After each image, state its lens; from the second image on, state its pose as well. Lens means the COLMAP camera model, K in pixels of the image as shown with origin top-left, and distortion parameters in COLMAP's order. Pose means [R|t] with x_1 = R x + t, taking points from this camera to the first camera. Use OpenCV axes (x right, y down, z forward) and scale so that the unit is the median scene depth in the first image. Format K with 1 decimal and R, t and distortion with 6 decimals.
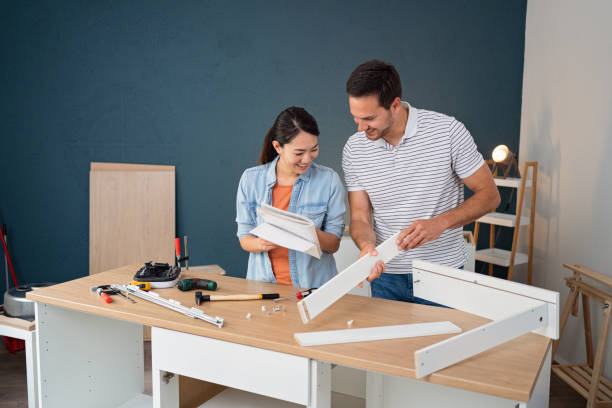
lens RADIAL K [[488.0, 0, 306.0], [0, 488.0, 204.0], [0, 0, 1]] dist [-0.021464, 0.010151]
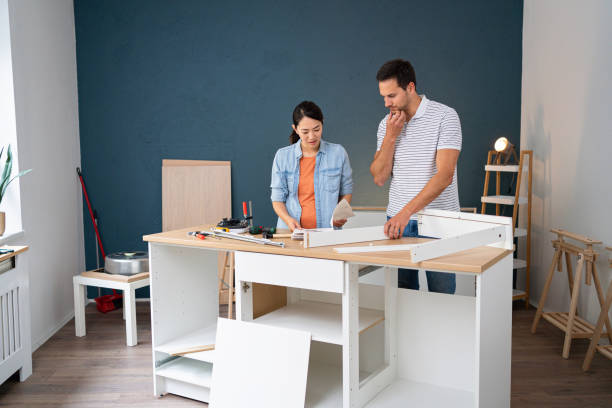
lens RADIAL K [[488.0, 0, 306.0], [0, 488.0, 204.0], [0, 0, 1]] dist [-0.021464, 0.010151]
pose [[0.997932, -0.012898, -0.062974, -0.006043], [0.010797, 0.999378, -0.033586, 0.094386], [0.063368, 0.032836, 0.997450, -0.265120]]
